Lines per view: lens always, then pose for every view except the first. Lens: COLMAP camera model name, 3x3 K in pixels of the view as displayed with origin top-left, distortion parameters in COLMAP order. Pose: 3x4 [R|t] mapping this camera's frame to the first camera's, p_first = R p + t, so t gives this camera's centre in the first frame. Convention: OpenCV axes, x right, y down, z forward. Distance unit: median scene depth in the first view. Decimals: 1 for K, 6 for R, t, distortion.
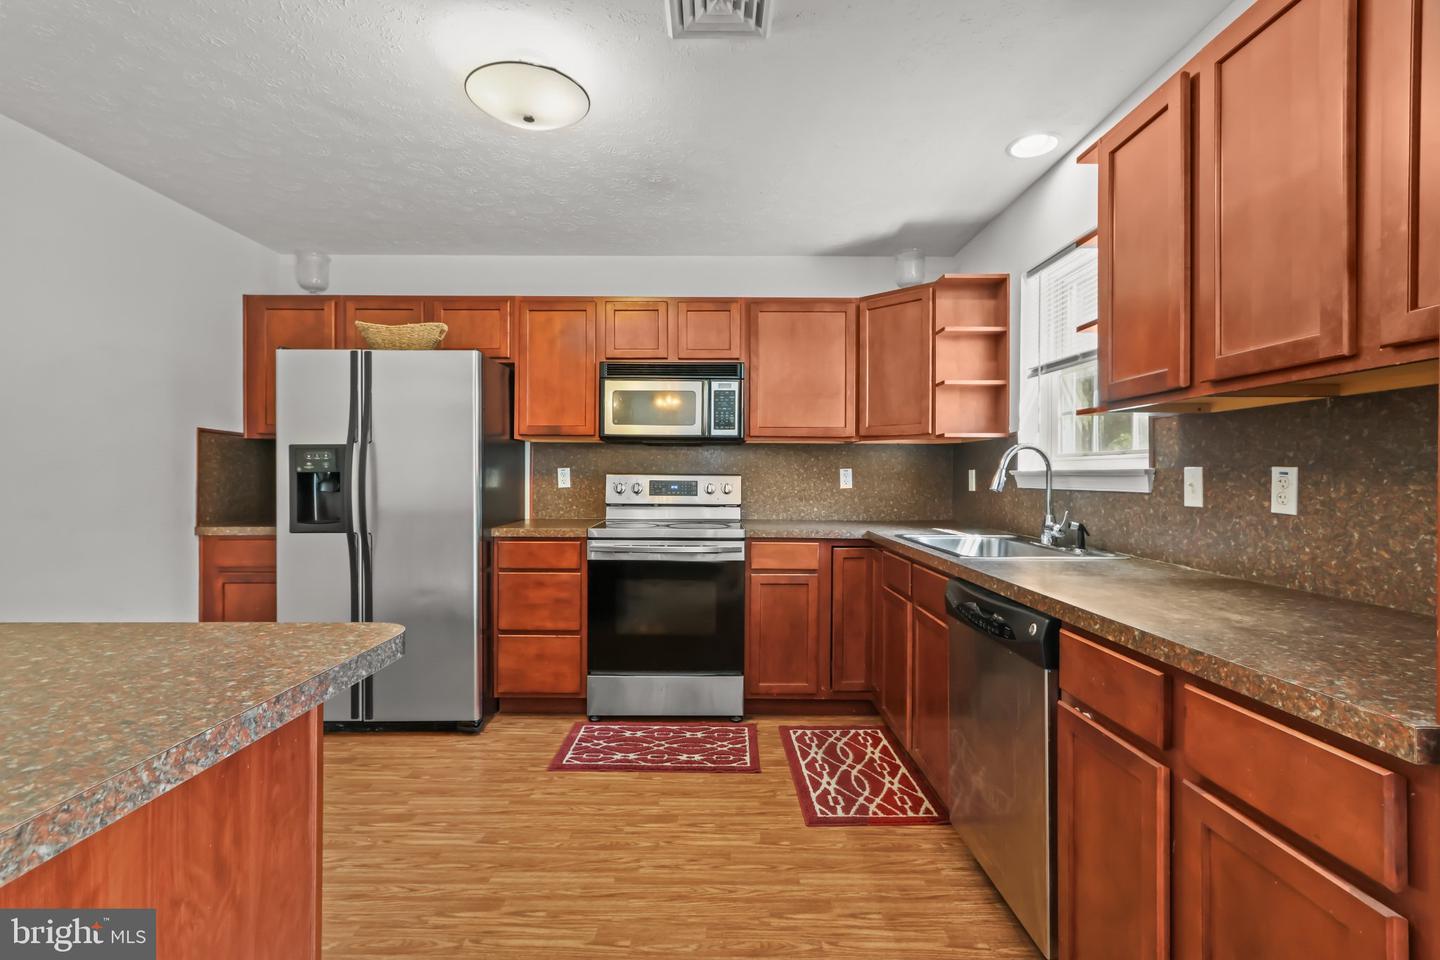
lens RADIAL K [[666.0, 0, 715.5], [0, 666.0, 479.7], [0, 0, 1]] dist [0.003002, 0.000869]
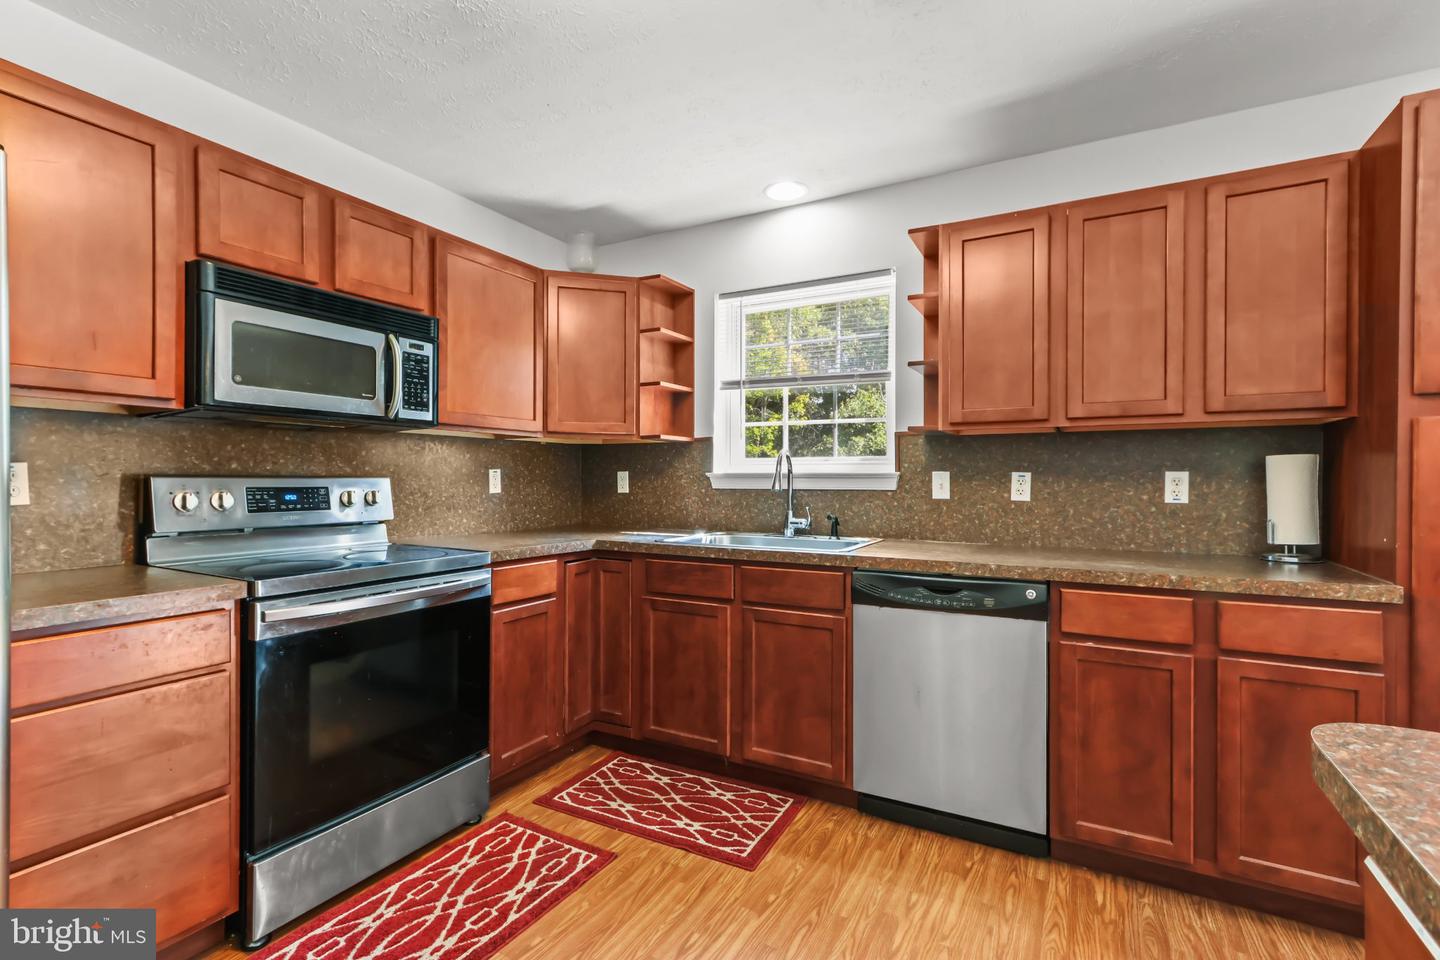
lens RADIAL K [[661.4, 0, 716.4], [0, 661.4, 484.0], [0, 0, 1]] dist [0.001054, 0.000418]
pose [[0.486677, -0.011298, 0.873509, -0.495899], [0.006323, 0.999936, 0.009410, -0.005386], [-0.873559, 0.000943, 0.486718, 0.463142]]
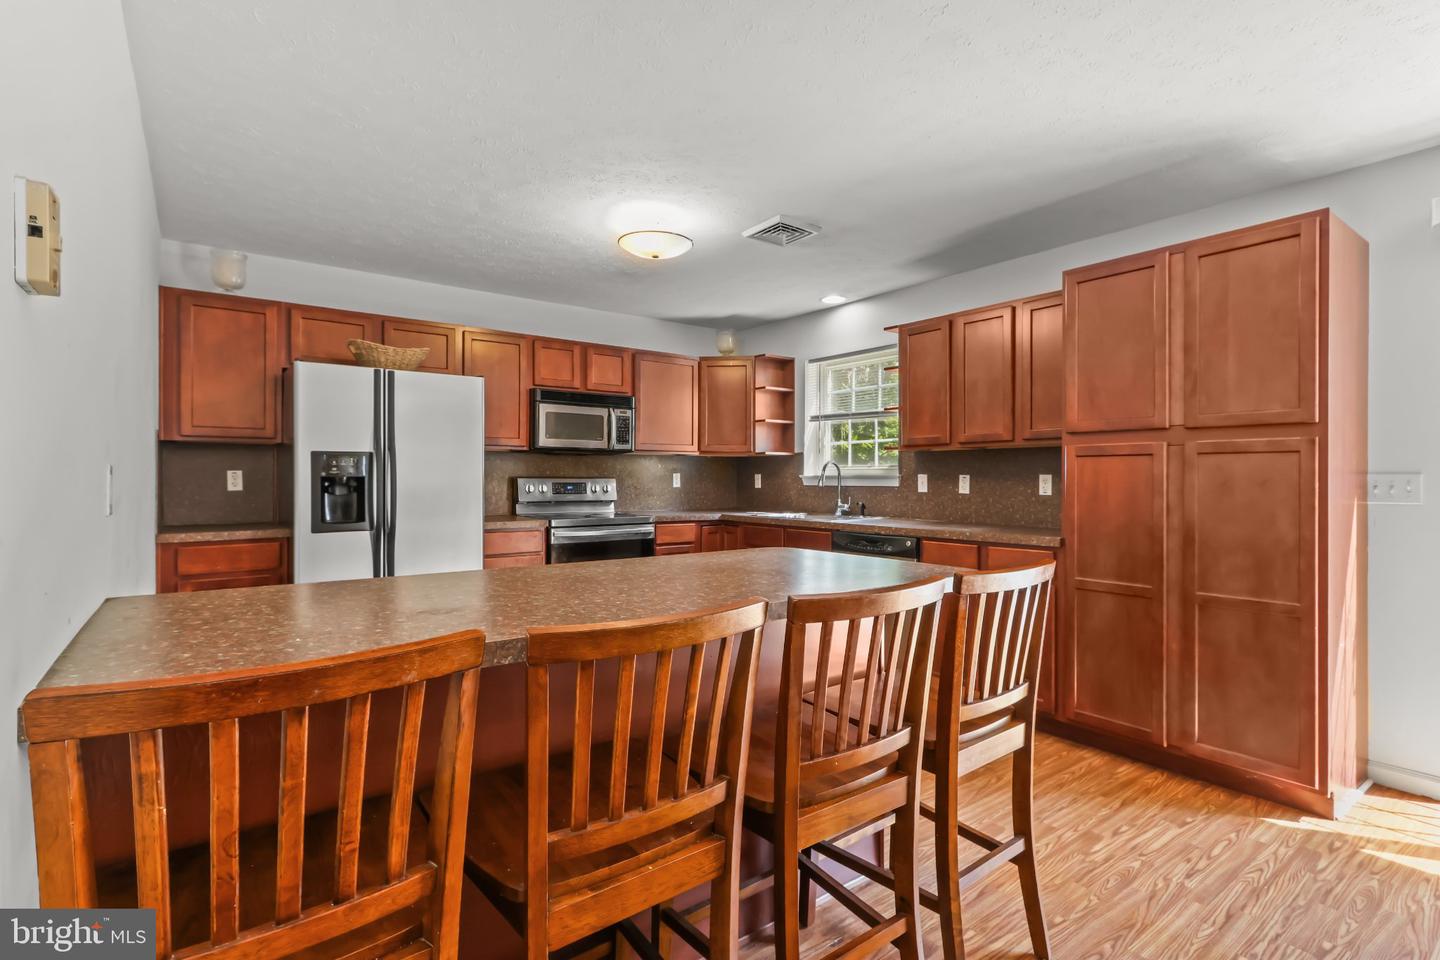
lens RADIAL K [[690.2, 0, 720.0], [0, 690.2, 480.0], [0, 0, 1]] dist [0.000932, 0.000247]
pose [[0.797632, -0.004087, 0.603131, -0.785021], [0.005148, 0.999987, -0.000032, -0.002388], [-0.603123, 0.003130, 0.797642, -0.282986]]
